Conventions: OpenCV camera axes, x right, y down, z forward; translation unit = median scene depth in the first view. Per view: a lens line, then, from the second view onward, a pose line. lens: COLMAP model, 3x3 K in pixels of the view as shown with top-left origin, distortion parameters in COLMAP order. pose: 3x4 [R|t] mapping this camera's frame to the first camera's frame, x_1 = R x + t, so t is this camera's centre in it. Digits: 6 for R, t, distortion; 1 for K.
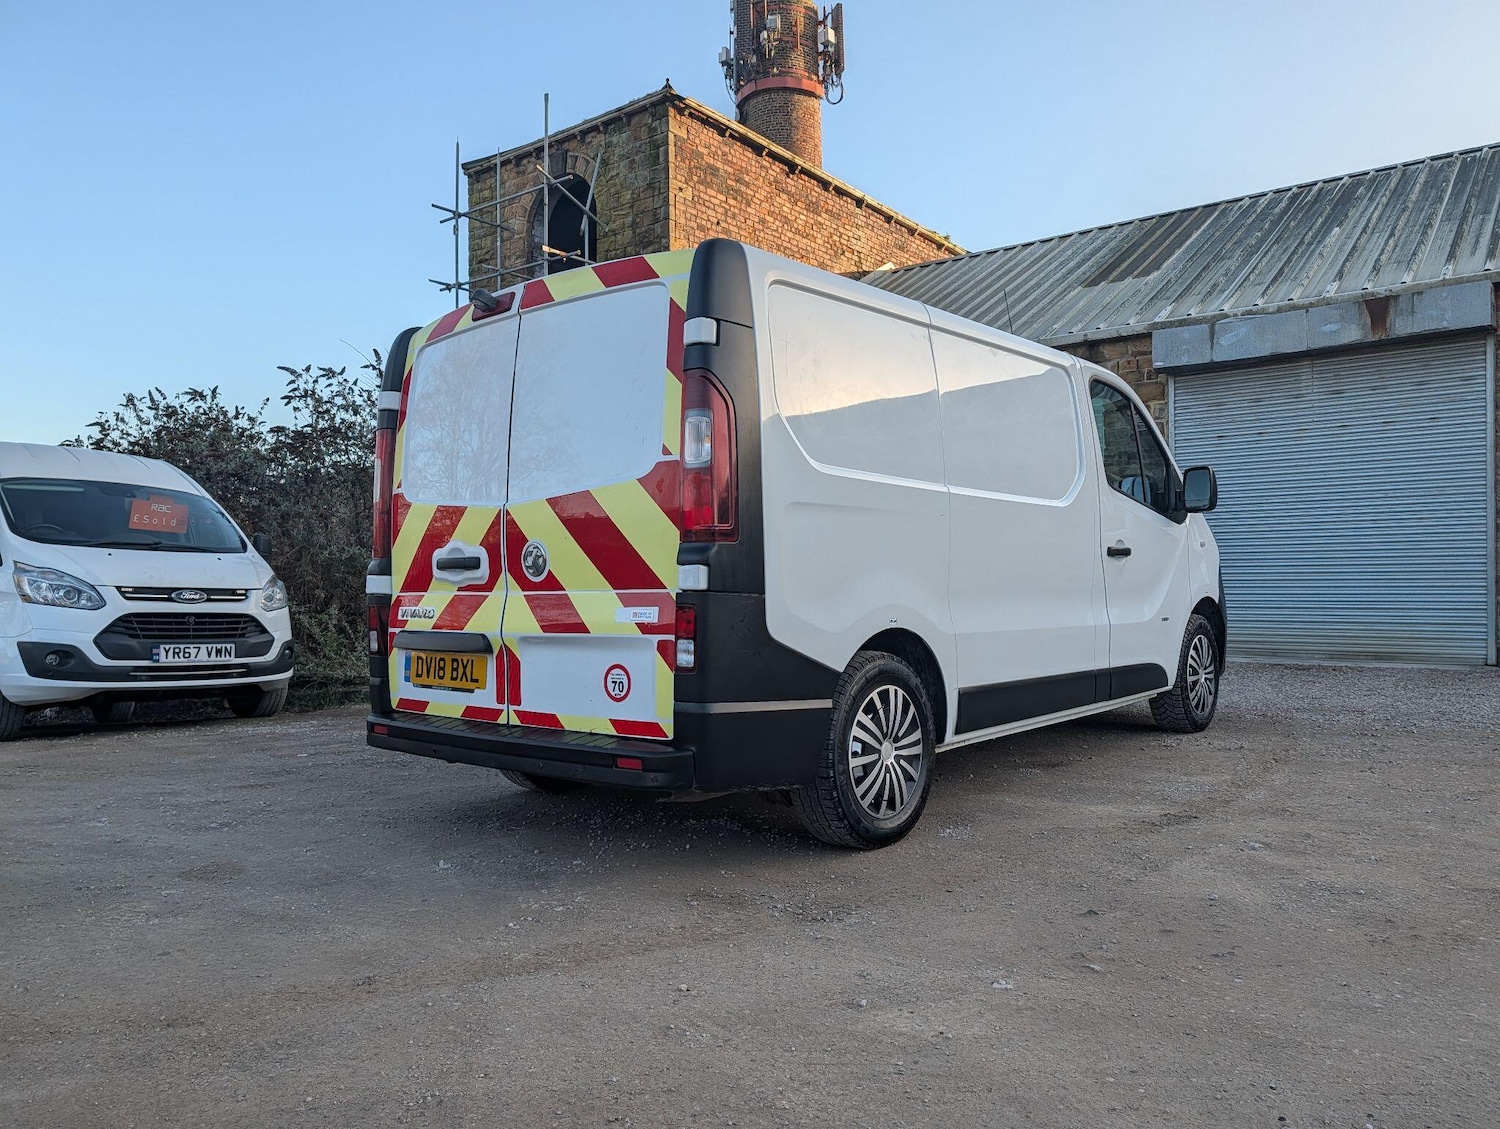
lens RADIAL K [[1072.6, 0, 751.9], [0, 1072.6, 587.7], [0, 0, 1]] dist [0.021674, -0.012609]
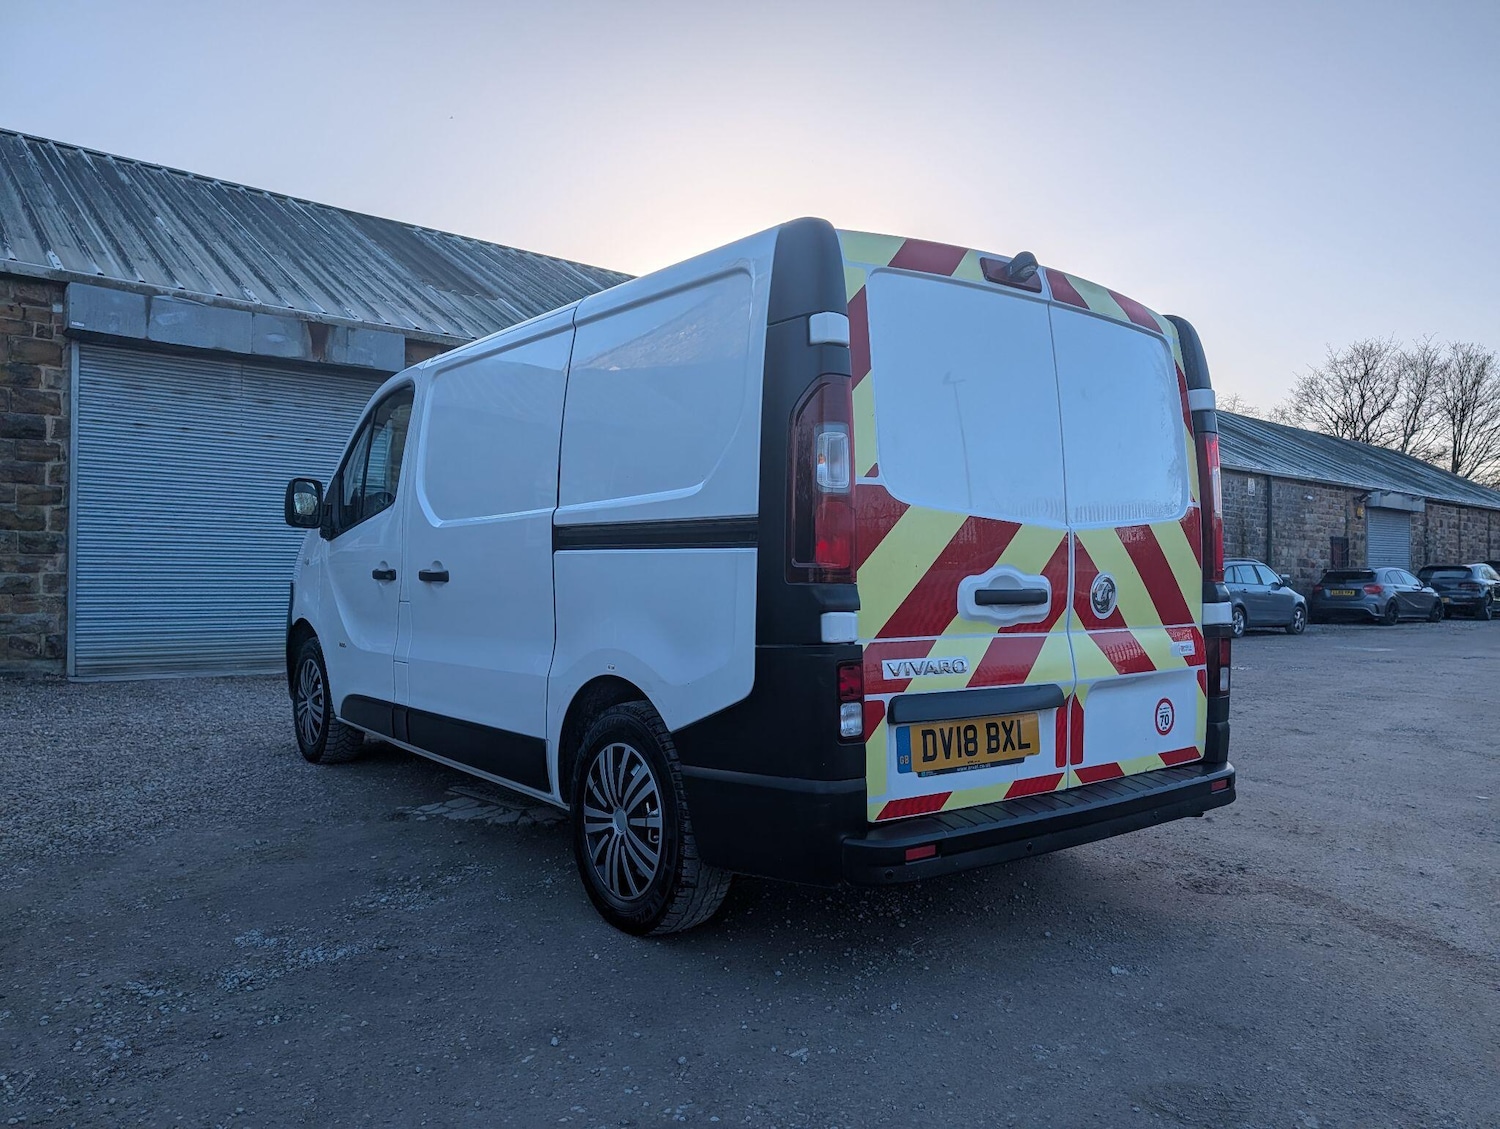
lens RADIAL K [[1072.6, 0, 760.2], [0, 1072.6, 567.4], [0, 0, 1]] dist [0.021674, -0.012609]
pose [[0.200919, 0.019901, 0.979406, -1.015156], [-0.006905, 0.999798, -0.018899, -0.026468], [-0.979584, -0.002965, 0.201016, 0.980620]]
